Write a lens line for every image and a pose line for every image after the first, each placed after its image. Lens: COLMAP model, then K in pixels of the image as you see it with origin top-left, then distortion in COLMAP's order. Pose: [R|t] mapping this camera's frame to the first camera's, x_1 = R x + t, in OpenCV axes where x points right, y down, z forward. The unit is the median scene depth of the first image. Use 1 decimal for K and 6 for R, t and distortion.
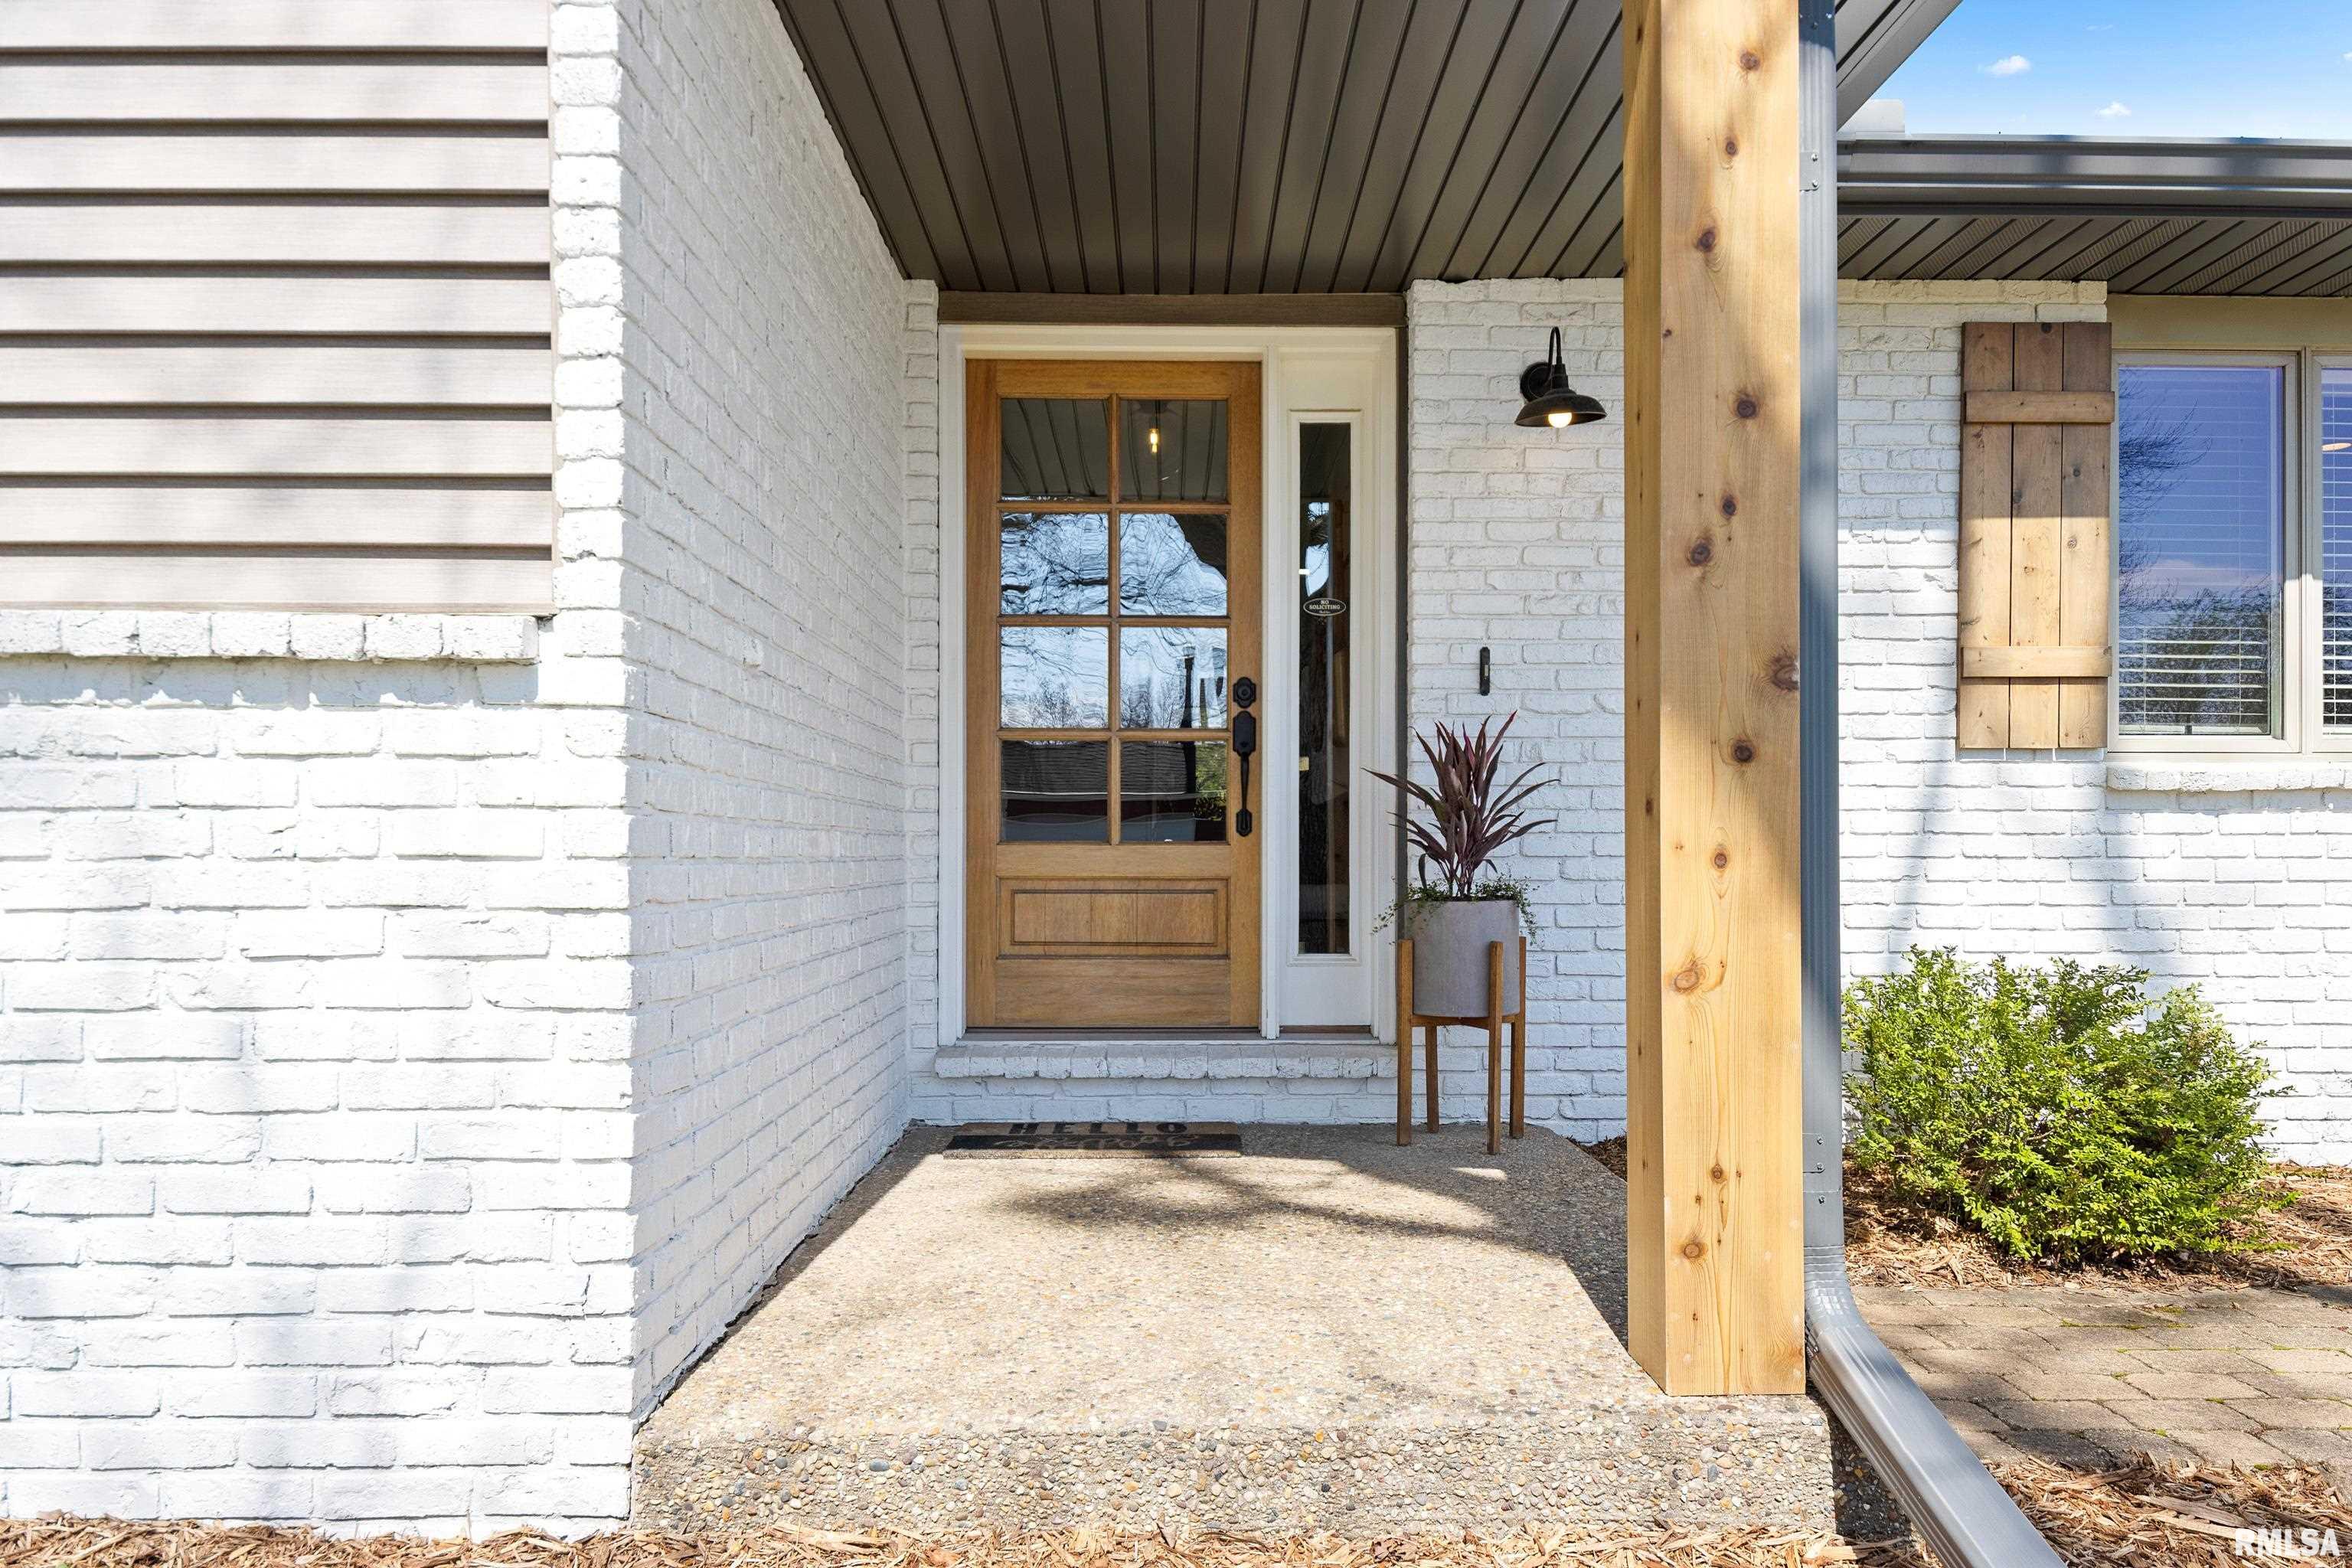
lens RADIAL K [[1623.0, 0, 1176.0], [0, 1623.0, 784.0], [0, 0, 1]] dist [-0.001054, -0.000469]
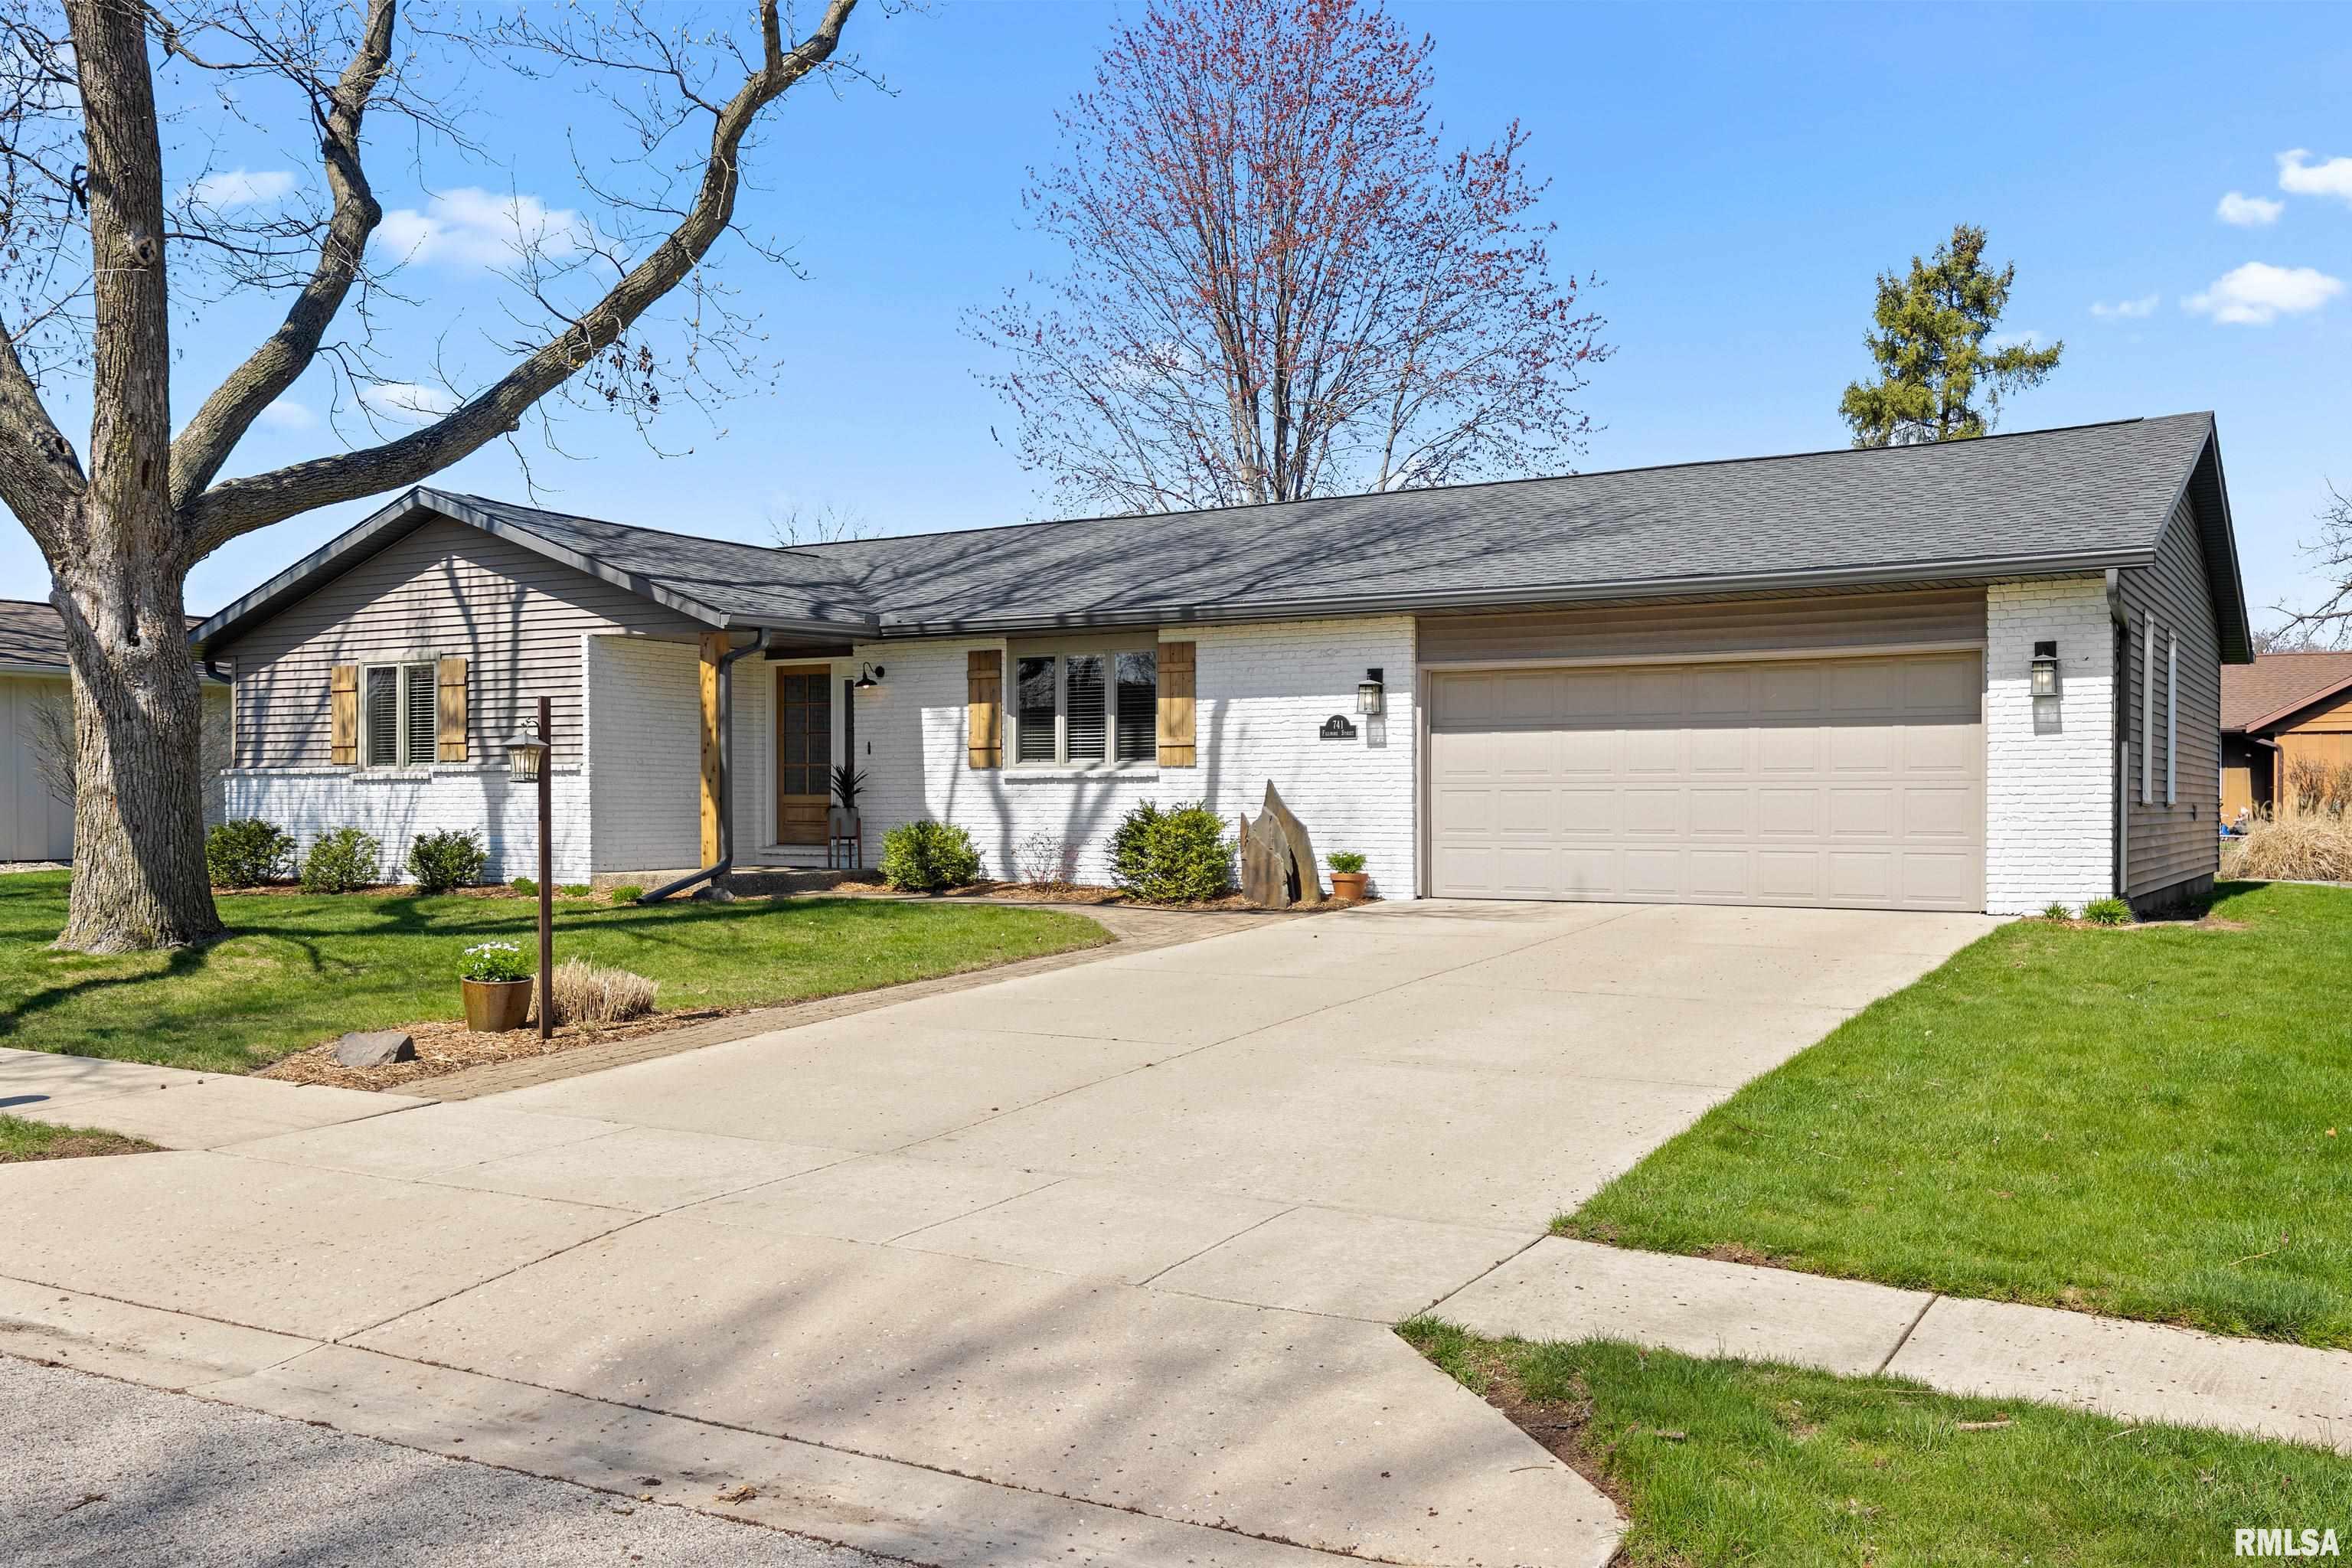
lens RADIAL K [[1918.0, 0, 1176.0], [0, 1918.0, 784.0], [0, 0, 1]] dist [0.069410, -0.000815]
pose [[0.856242, -0.007055, -0.516528, 3.100622], [0.021260, 0.999541, 0.021592, -0.067937], [0.516138, -0.029469, 0.855998, -2.458662]]
